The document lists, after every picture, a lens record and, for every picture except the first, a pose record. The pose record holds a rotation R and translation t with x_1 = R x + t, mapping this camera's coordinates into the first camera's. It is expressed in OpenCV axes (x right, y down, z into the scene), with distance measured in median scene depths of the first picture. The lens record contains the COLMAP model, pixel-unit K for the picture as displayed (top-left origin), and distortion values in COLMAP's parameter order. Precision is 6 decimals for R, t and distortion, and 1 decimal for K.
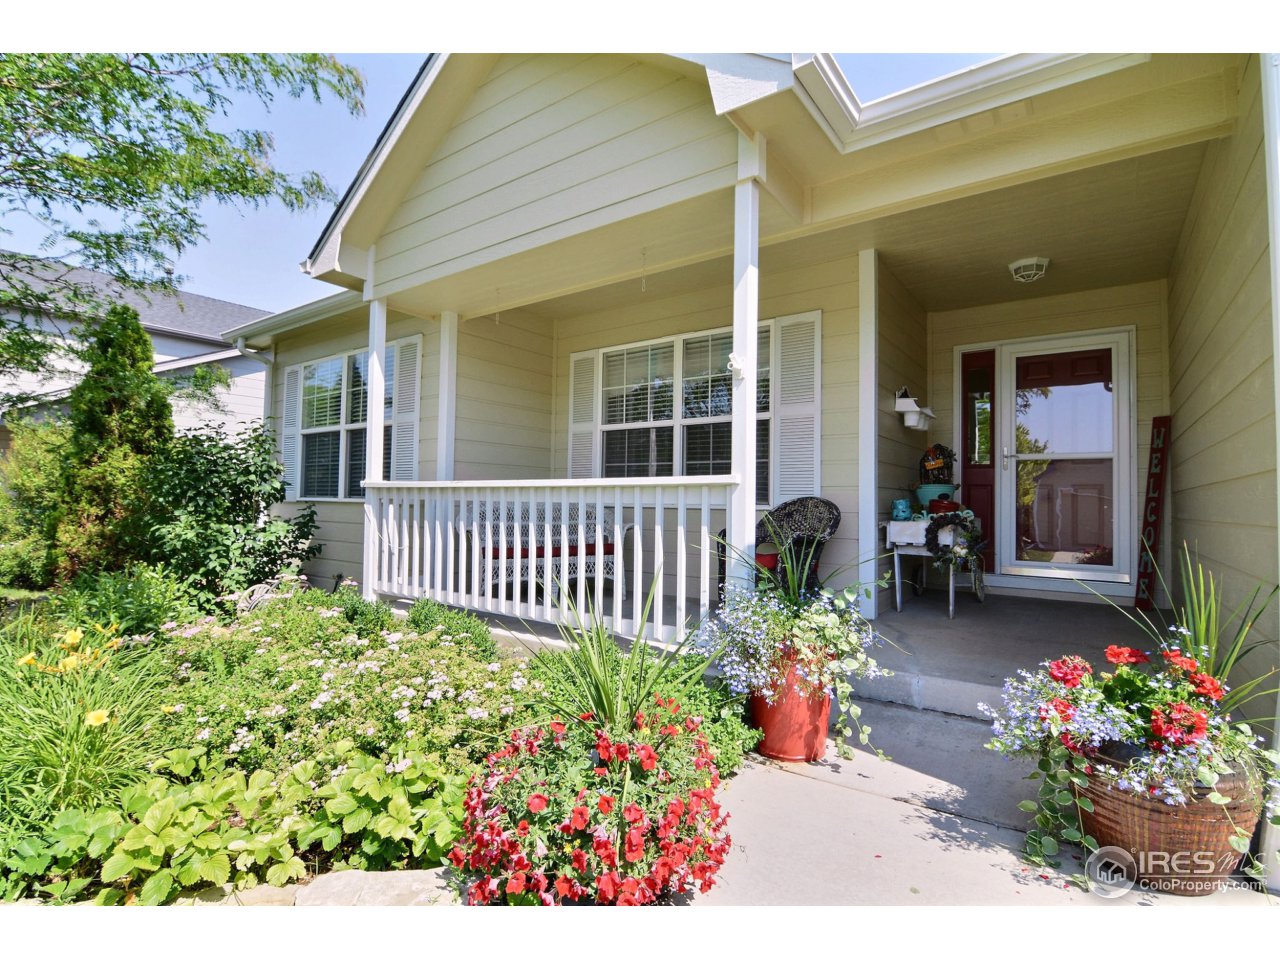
lens RADIAL K [[631.0, 0, 640.0], [0, 631.0, 480.0], [0, 0, 1]] dist [0.000546, -0.013604]
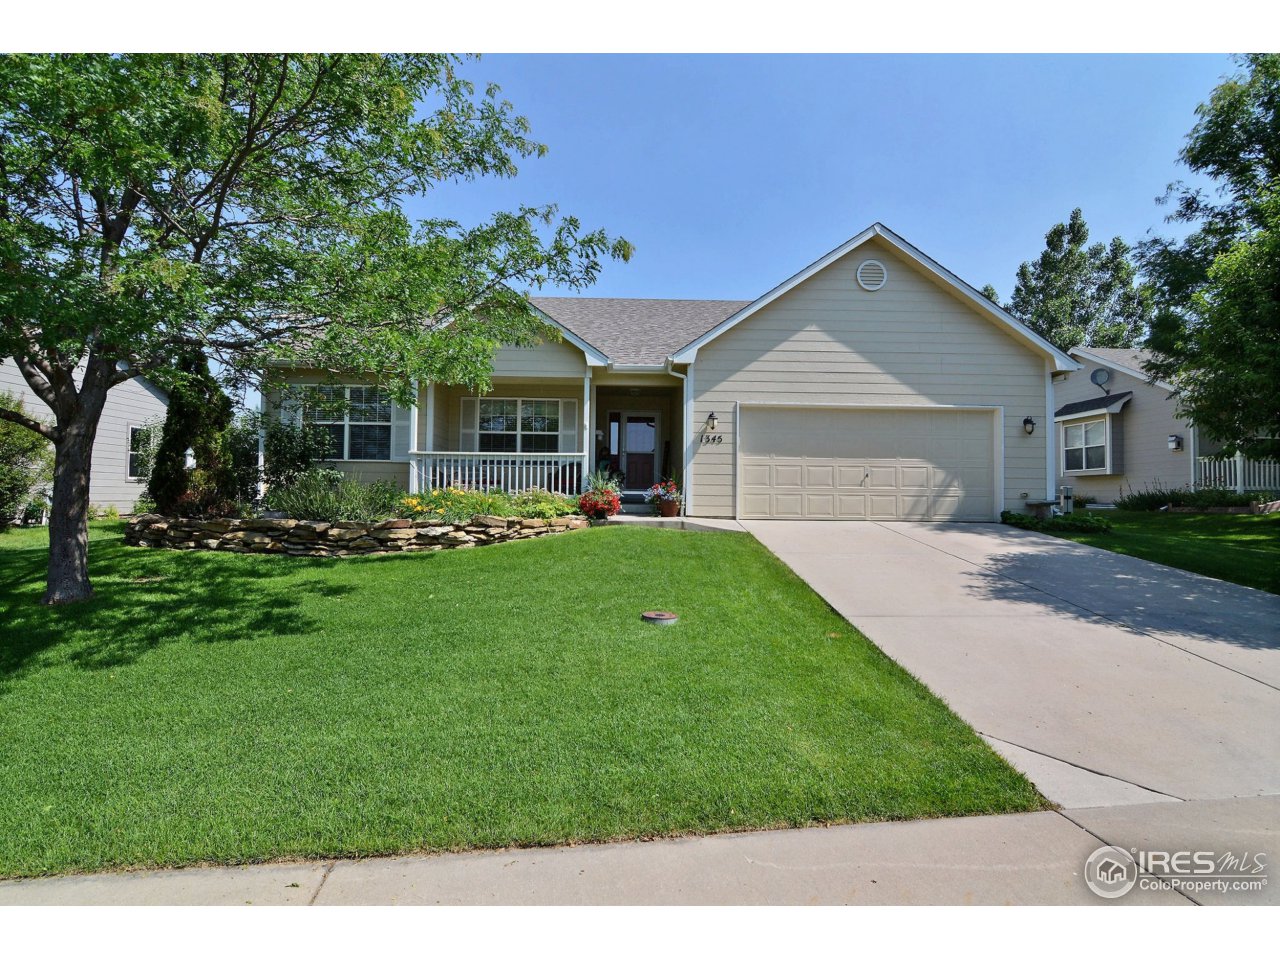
lens RADIAL K [[631.0, 0, 640.0], [0, 631.0, 480.0], [0, 0, 1]] dist [0.000546, -0.013604]
pose [[0.784811, 0.010650, 0.619644, -1.113722], [-0.021446, 0.999720, 0.009980, 0.062189], [-0.619364, -0.021122, 0.784820, -1.269378]]
